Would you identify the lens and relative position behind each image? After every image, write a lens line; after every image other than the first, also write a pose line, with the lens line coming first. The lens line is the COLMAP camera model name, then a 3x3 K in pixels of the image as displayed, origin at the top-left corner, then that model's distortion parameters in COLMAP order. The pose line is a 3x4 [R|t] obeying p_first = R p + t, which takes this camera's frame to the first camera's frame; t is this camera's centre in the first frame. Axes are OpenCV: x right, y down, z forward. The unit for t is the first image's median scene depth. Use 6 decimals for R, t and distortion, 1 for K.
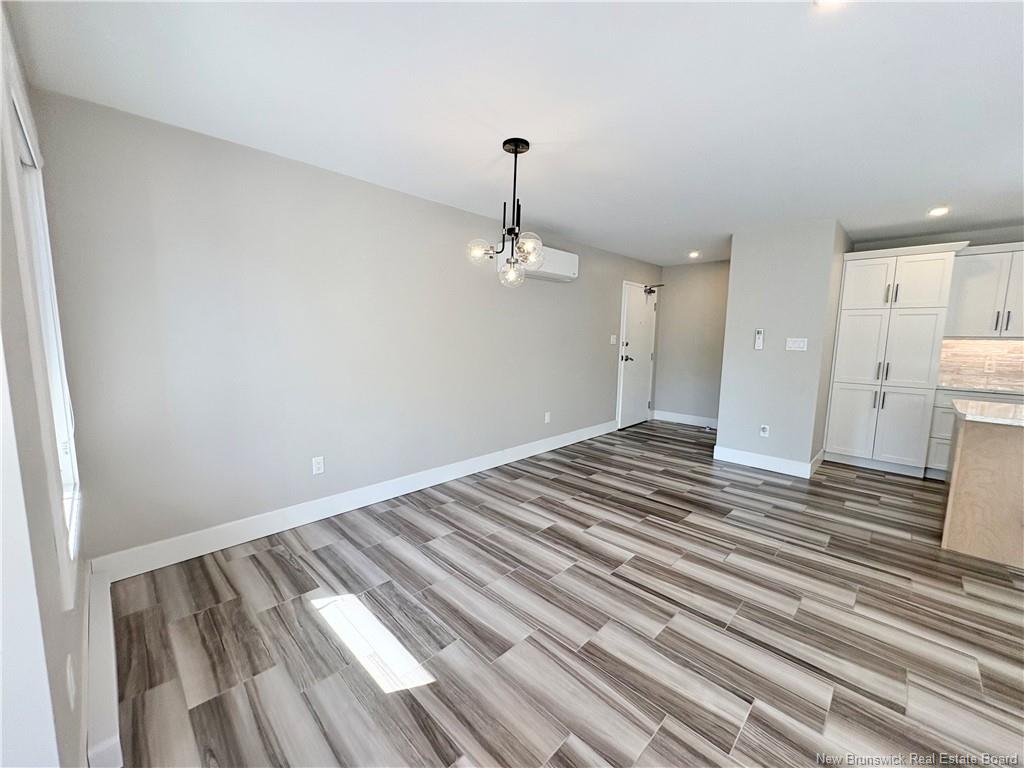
lens RADIAL K [[408.7, 0, 512.0], [0, 408.7, 384.0], [0, 0, 1]] dist [0.001843, 0.000231]
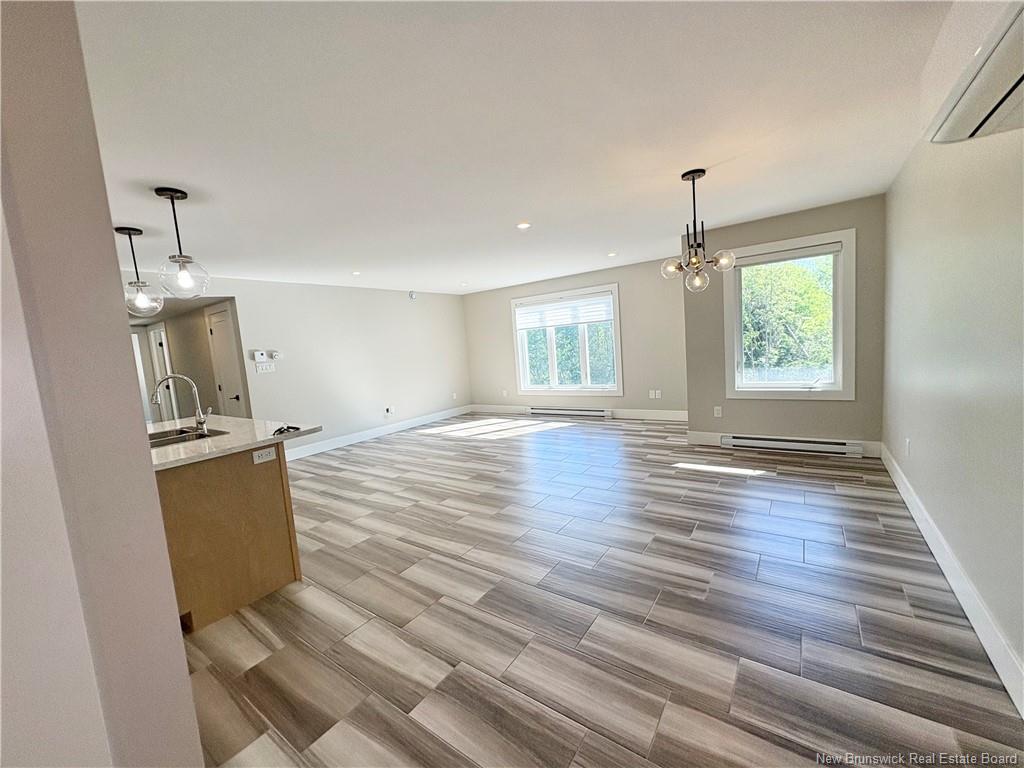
lens RADIAL K [[408.7, 0, 512.0], [0, 408.7, 384.0], [0, 0, 1]] dist [0.001843, 0.000231]
pose [[-0.985316, 0.082972, -0.149222, 0.524020], [0.048713, 0.974267, 0.220070, -0.185138], [0.163641, 0.209569, -0.964003, 1.503733]]
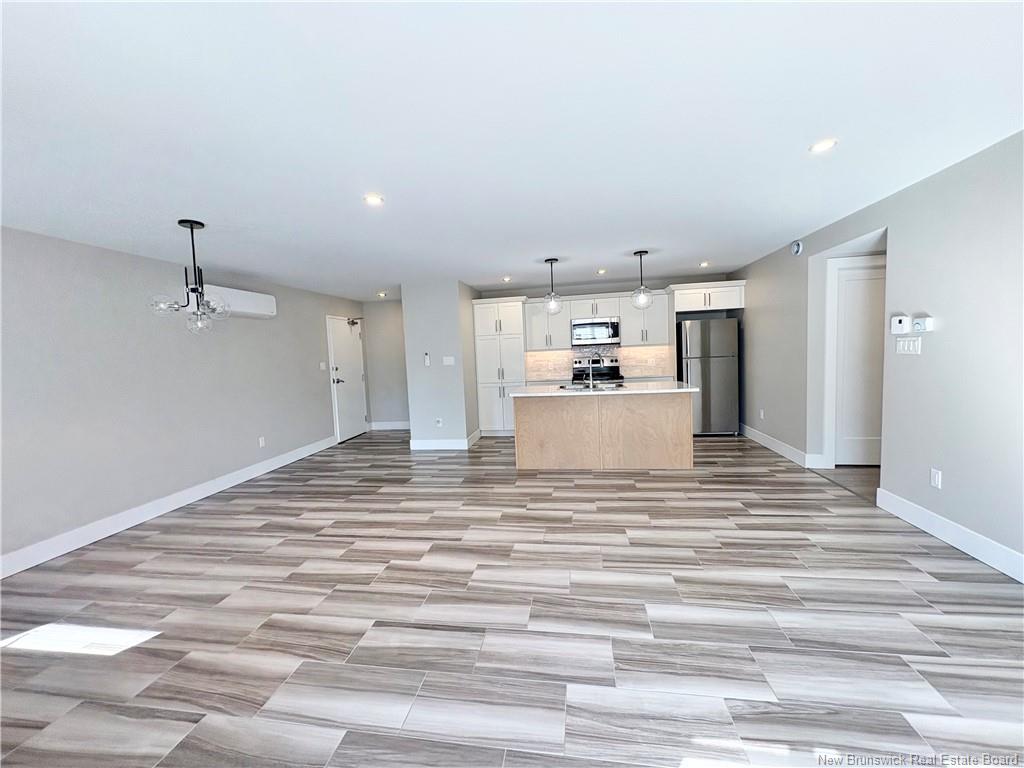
lens RADIAL K [[408.7, 0, 512.0], [0, 408.7, 384.0], [0, 0, 1]] dist [0.001843, 0.000231]
pose [[0.815204, -0.099774, 0.570516, 0.032743], [0.127879, 0.991746, -0.009285, 0.033392], [-0.564880, 0.080526, 0.821234, -0.392282]]
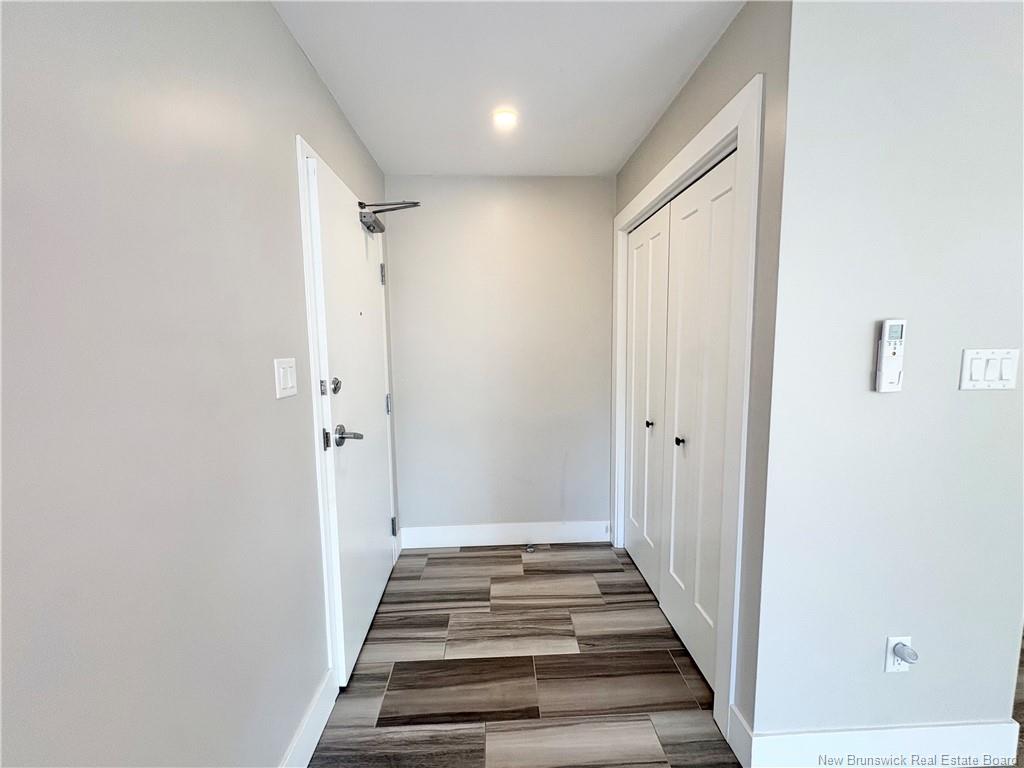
lens RADIAL K [[408.7, 0, 512.0], [0, 408.7, 384.0], [0, 0, 1]] dist [0.001843, 0.000231]
pose [[0.680008, -0.102307, 0.726032, 0.269482], [0.115247, 0.992823, 0.031961, -0.157133], [-0.724091, 0.061939, 0.686918, 1.208593]]
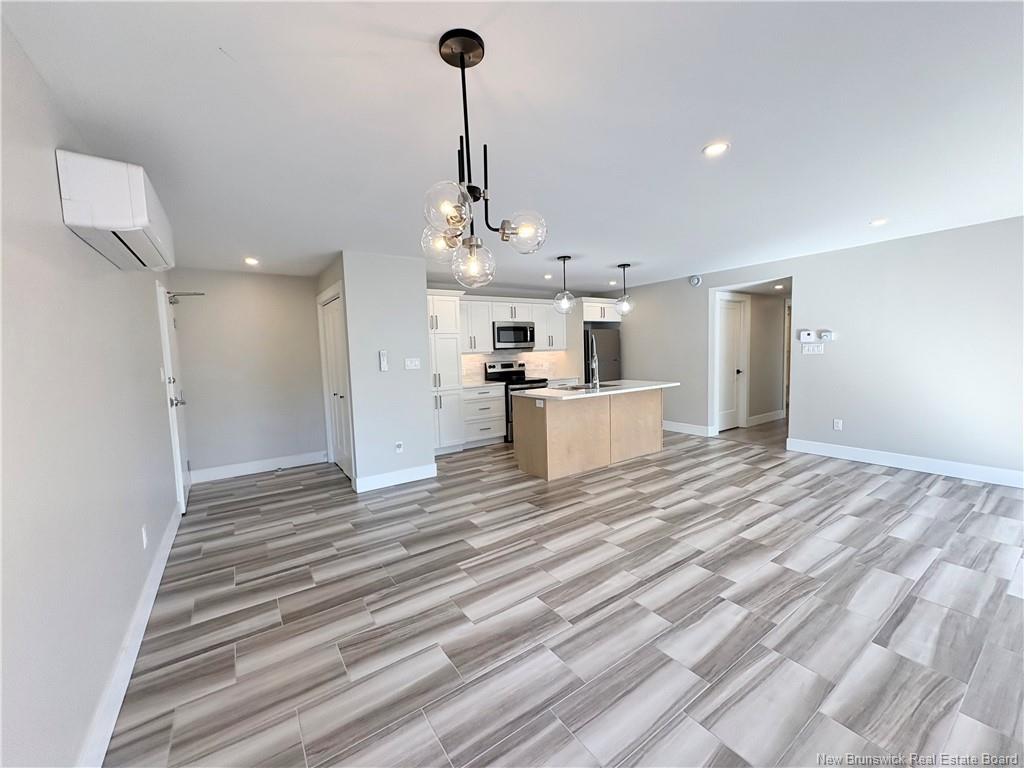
lens RADIAL K [[408.7, 0, 512.0], [0, 408.7, 384.0], [0, 0, 1]] dist [0.001843, 0.000231]
pose [[0.186505, -0.101097, 0.977239, -0.412561], [0.153936, 0.985413, 0.072564, -0.094329], [-0.970319, 0.136898, 0.199347, 0.599671]]
